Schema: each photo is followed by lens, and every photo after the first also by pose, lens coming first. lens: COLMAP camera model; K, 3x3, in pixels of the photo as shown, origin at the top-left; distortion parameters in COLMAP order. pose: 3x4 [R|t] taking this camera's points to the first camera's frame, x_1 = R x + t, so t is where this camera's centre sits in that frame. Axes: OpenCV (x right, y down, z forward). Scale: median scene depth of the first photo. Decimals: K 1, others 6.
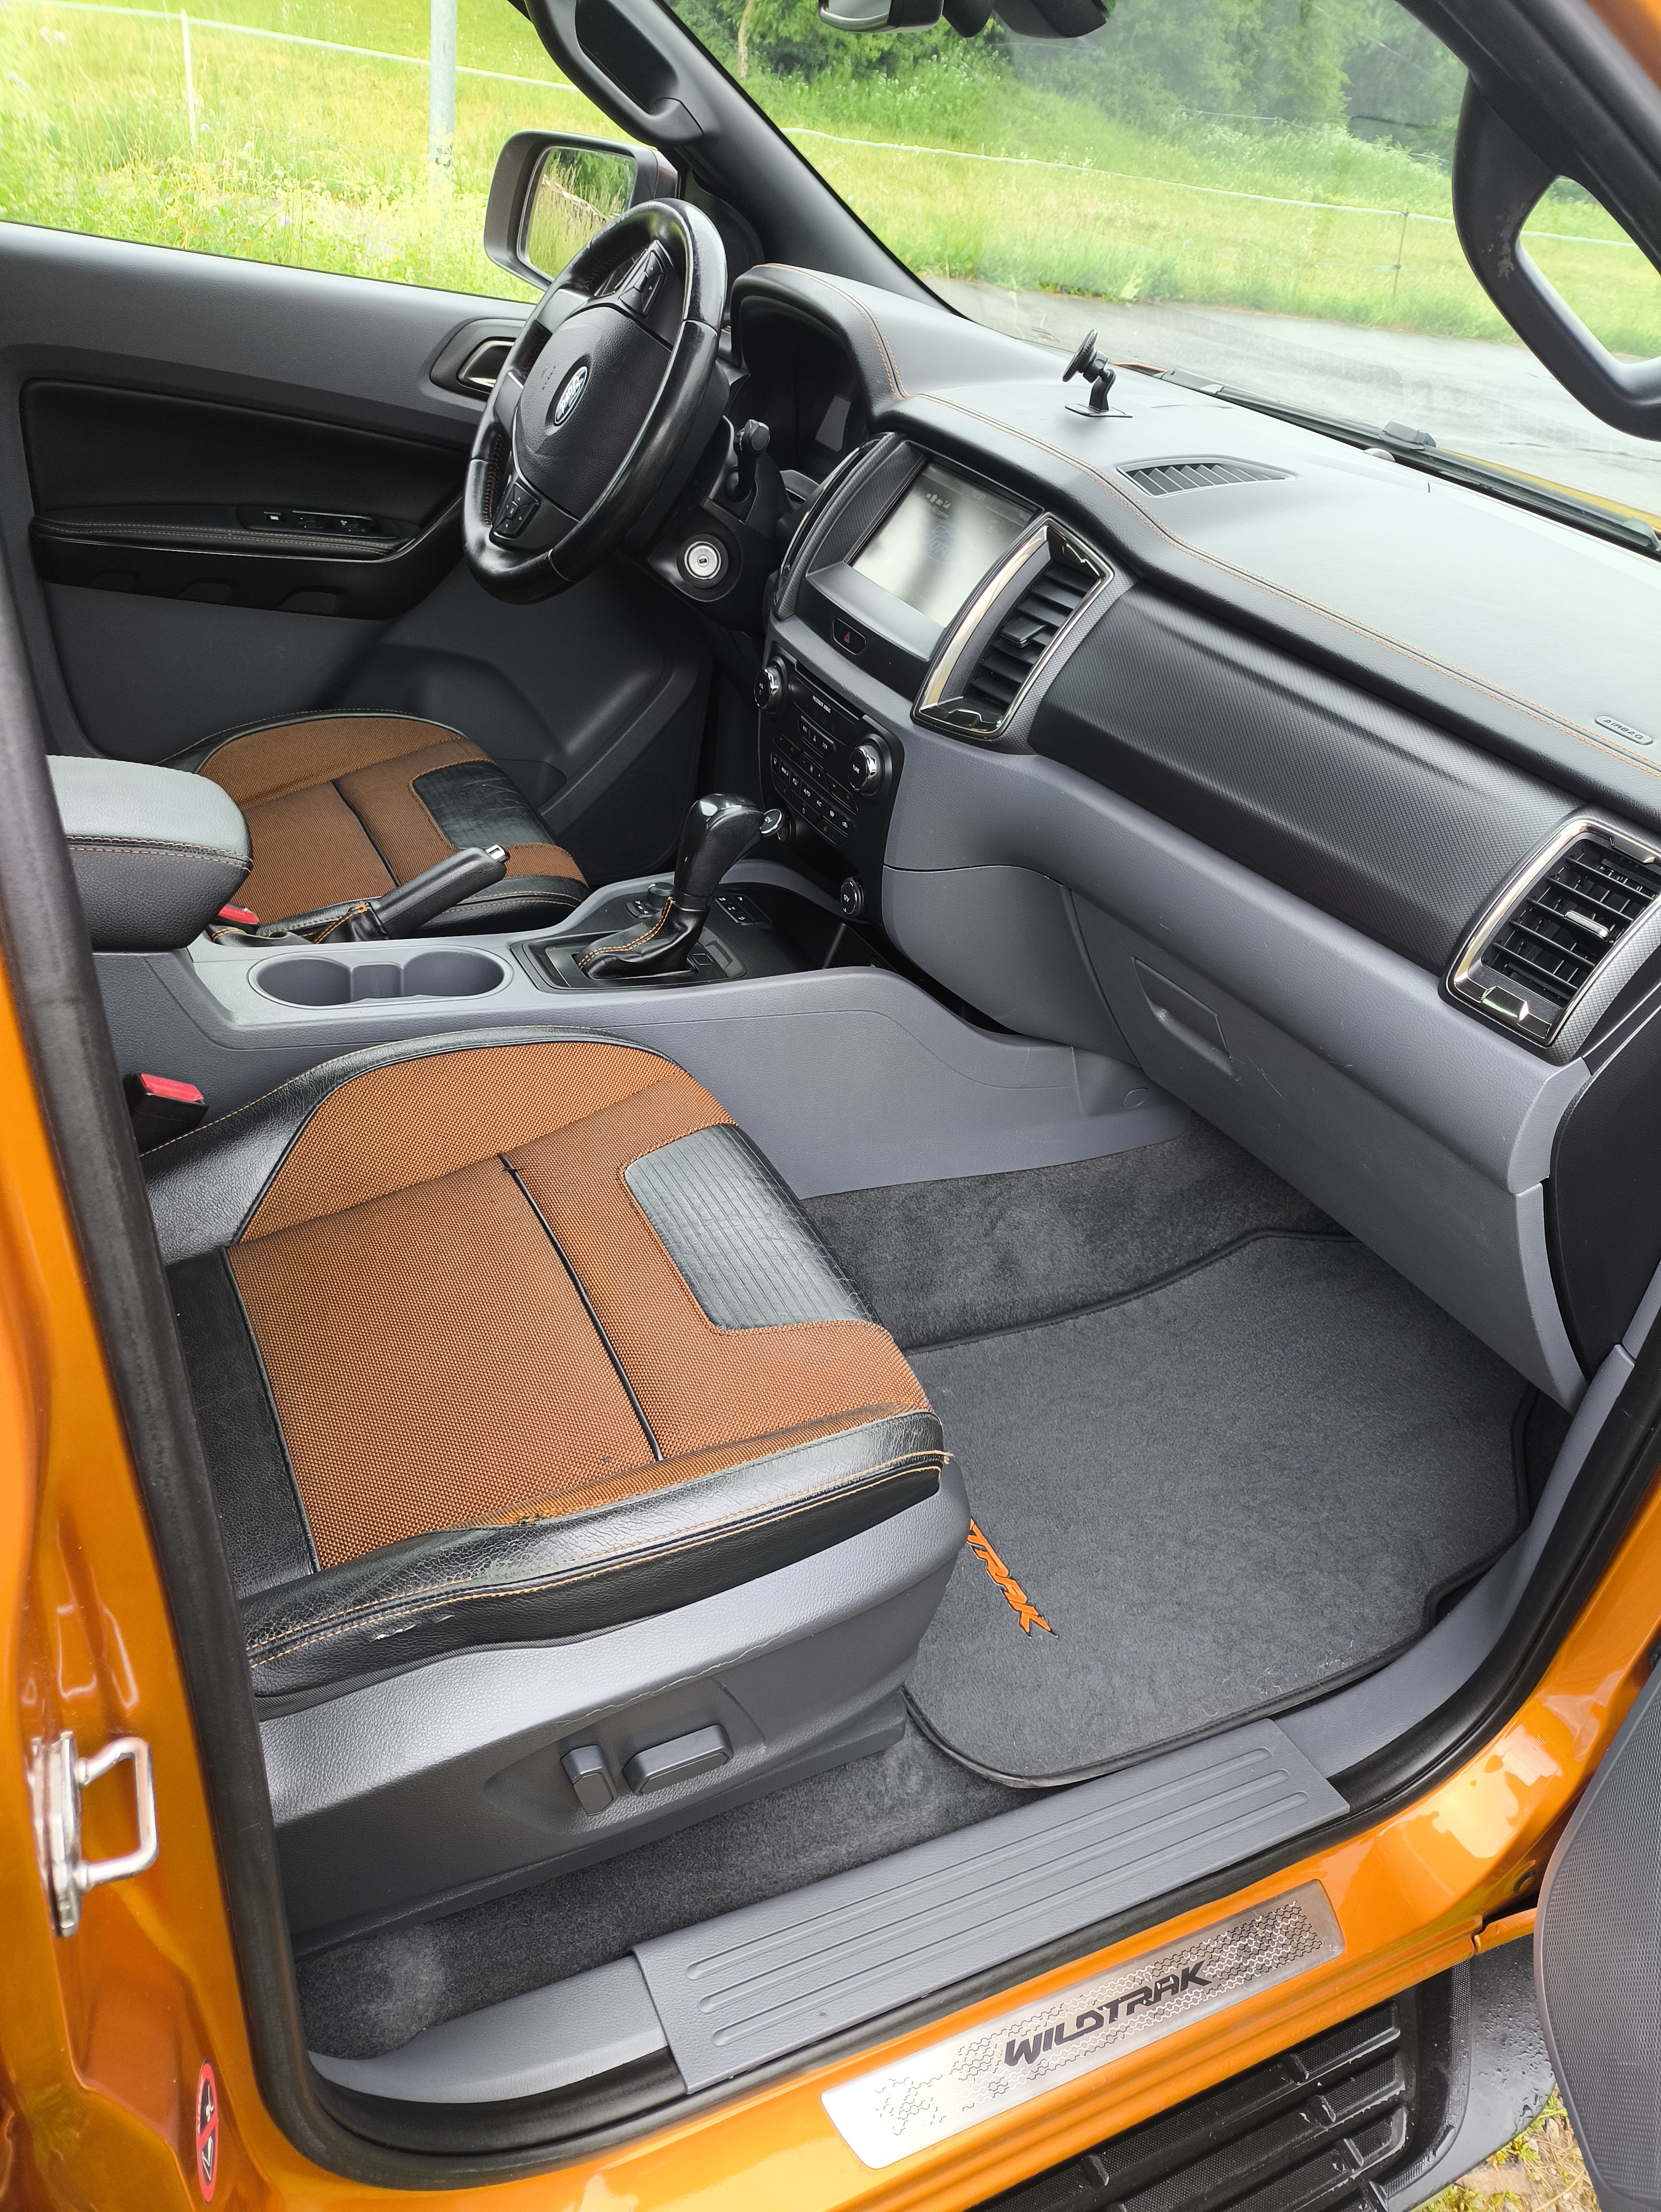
lens RADIAL K [[1609.5, 0, 834.9], [0, 1609.5, 1114.4], [0, 0, 1]] dist [0.067618, -0.079191]
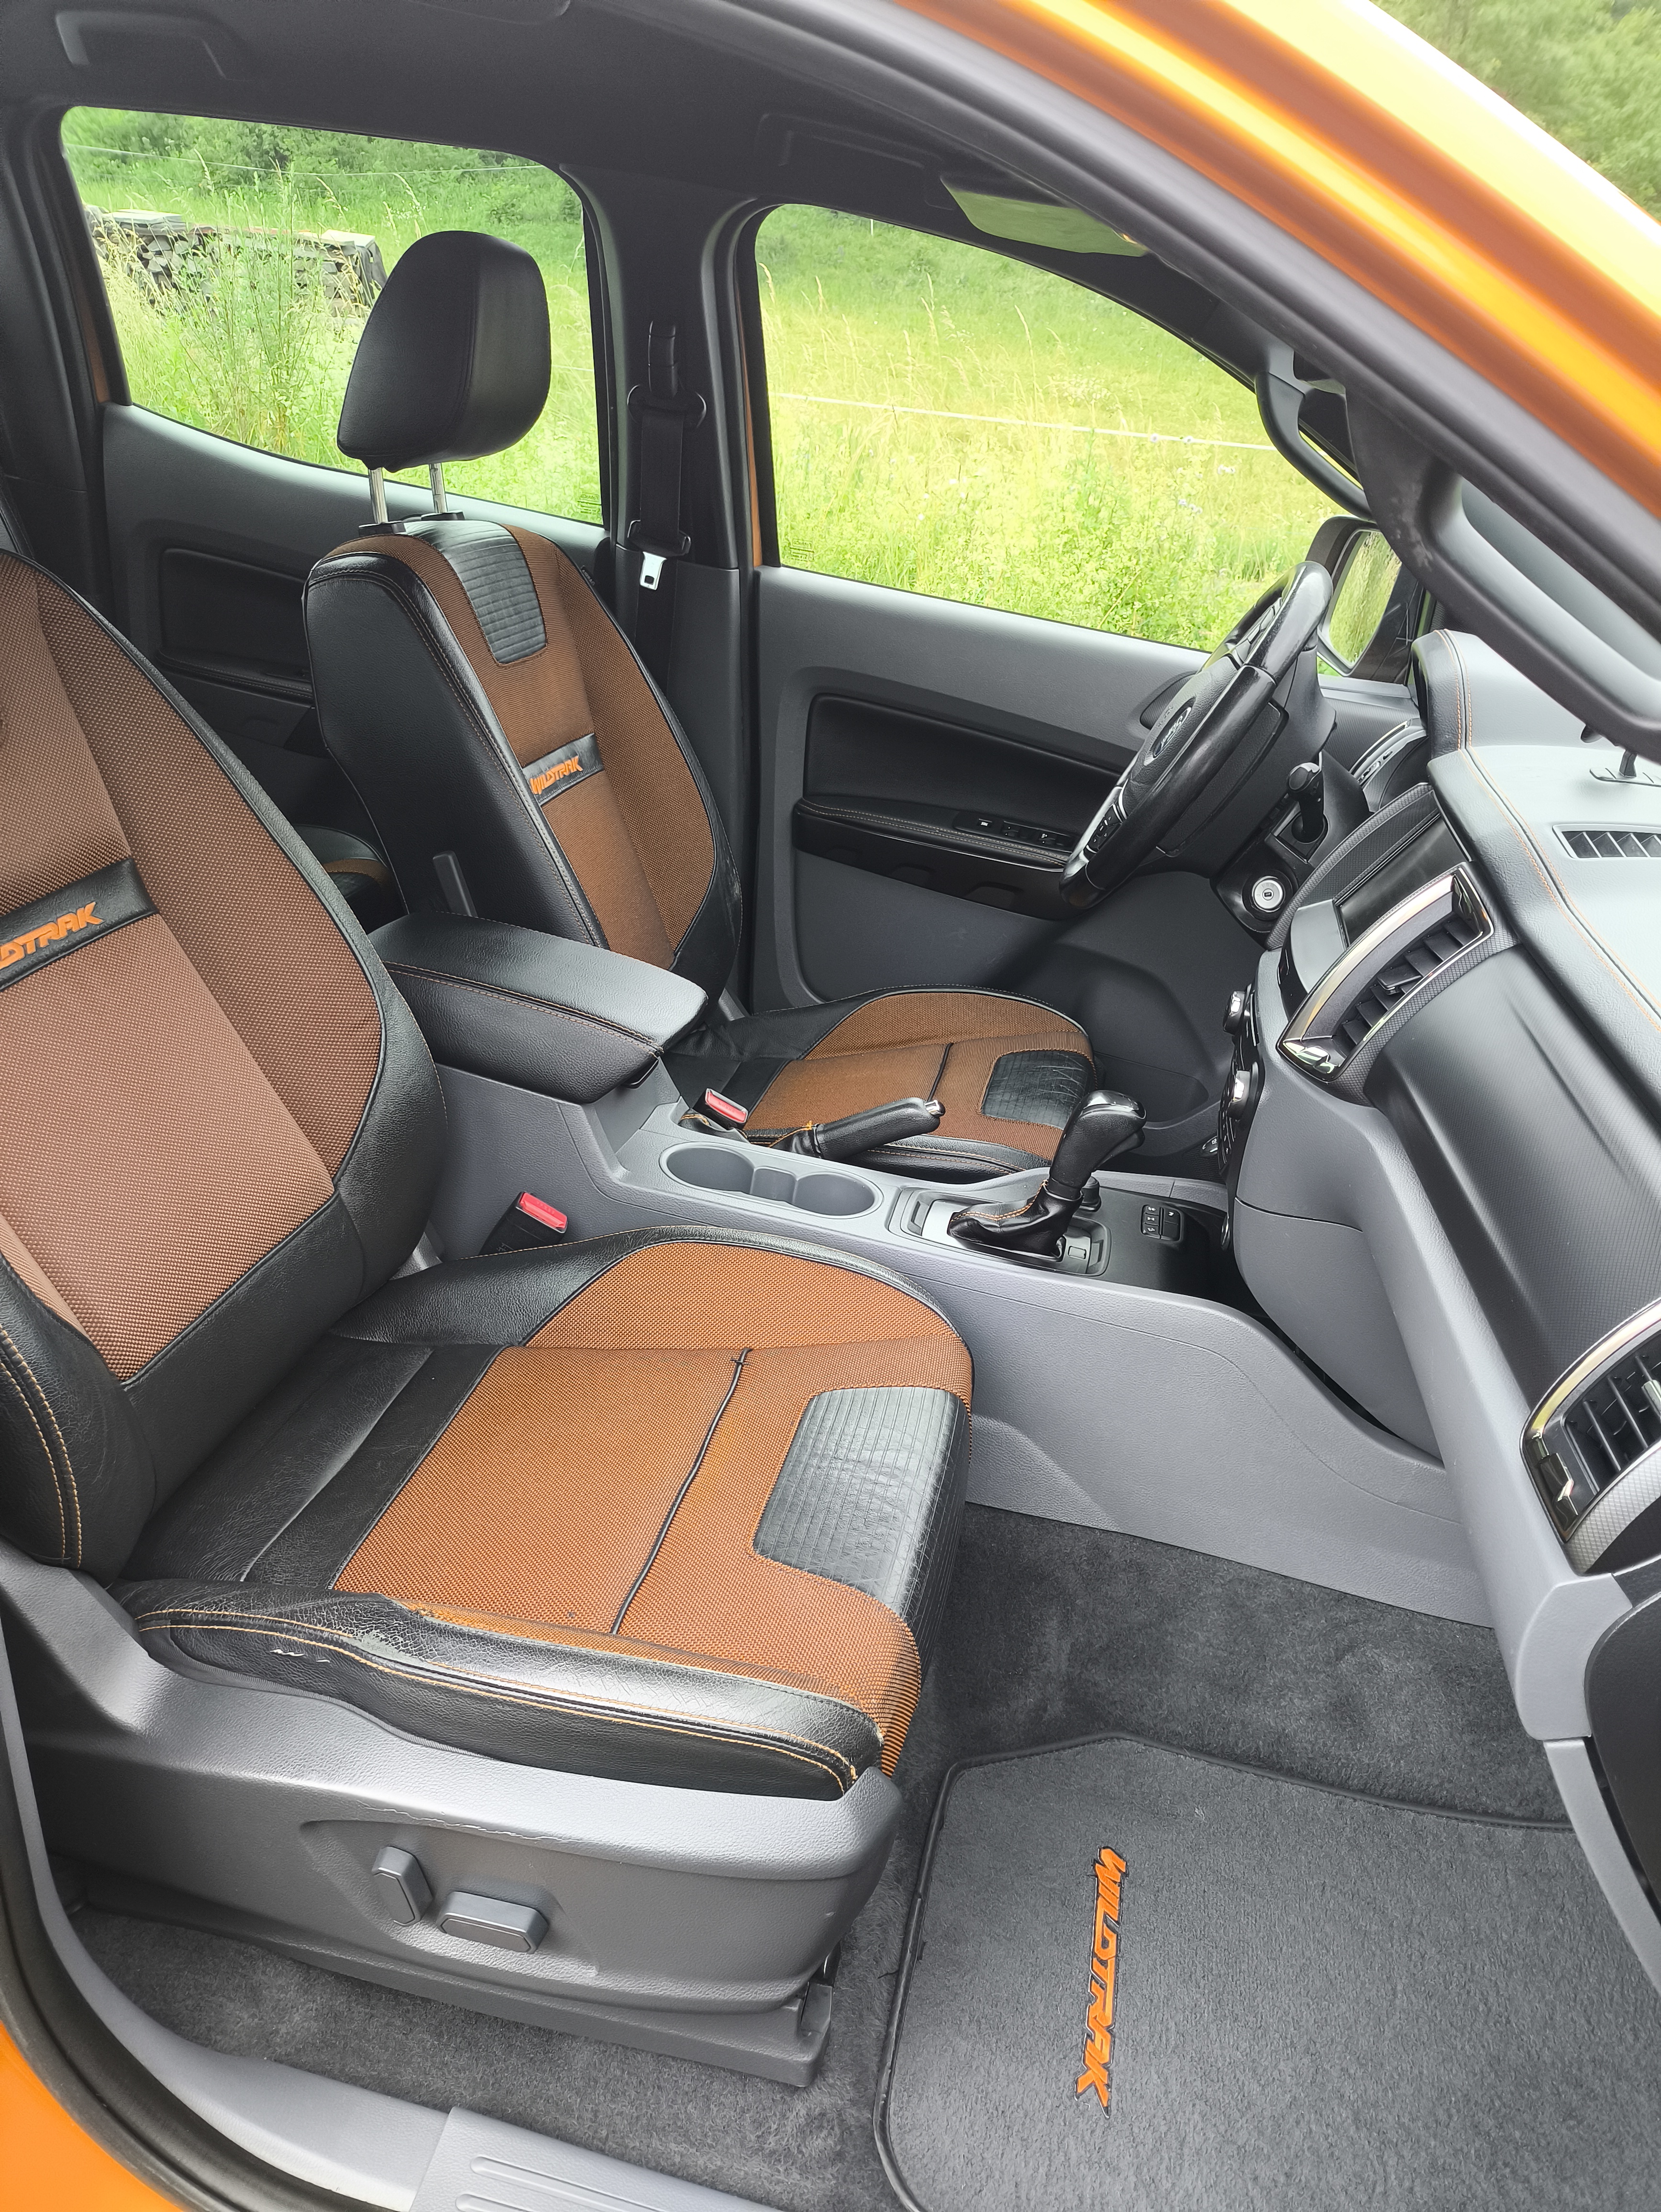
lens RADIAL K [[1609.5, 0, 843.6], [0, 1609.5, 1126.4], [0, 0, 1]] dist [0.067618, -0.079191]
pose [[0.788973, 0.214115, -0.575913, 0.380636], [-0.327597, 0.939566, -0.099477, -0.025797], [0.519809, 0.267152, 0.811436, 0.110089]]
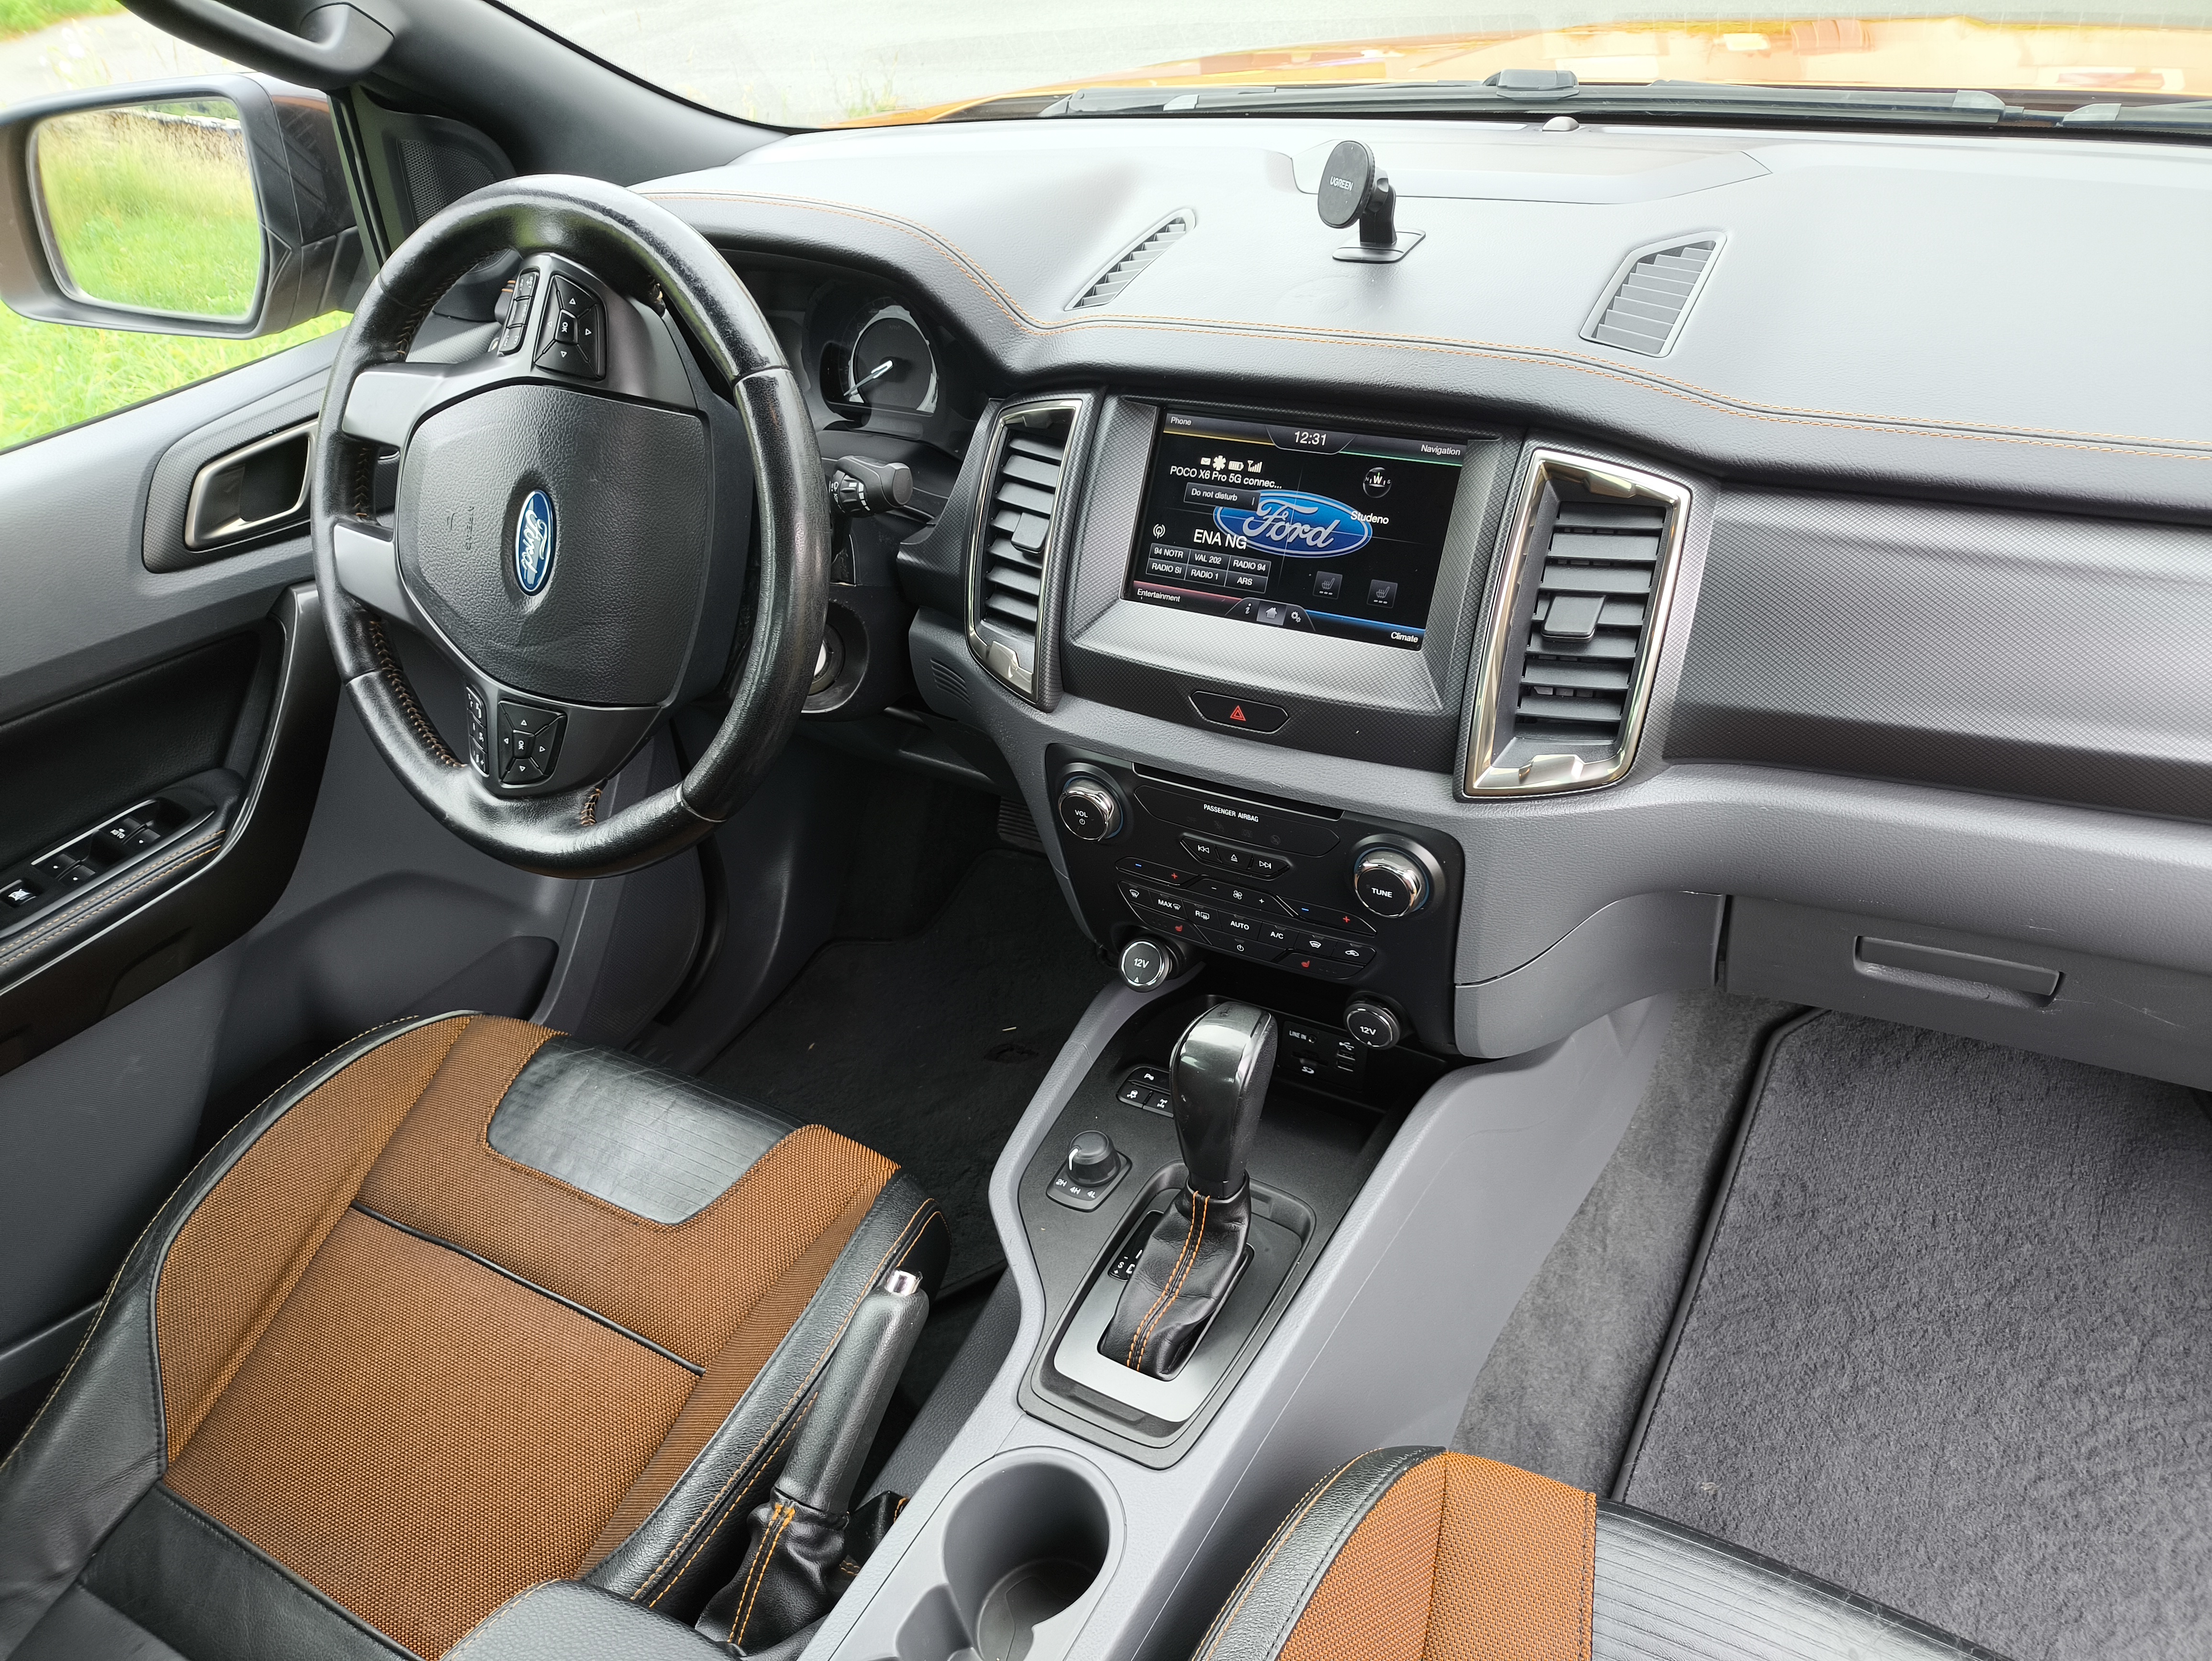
lens RADIAL K [[1609.5, 0, 1111.3], [0, 1609.5, 829.0], [0, 0, 1]] dist [0.067618, -0.079191]
pose [[0.807197, -0.508382, 0.299968, -0.255656], [0.486234, 0.860785, 0.150421, -0.383930], [-0.334679, 0.024436, 0.942015, 0.415445]]
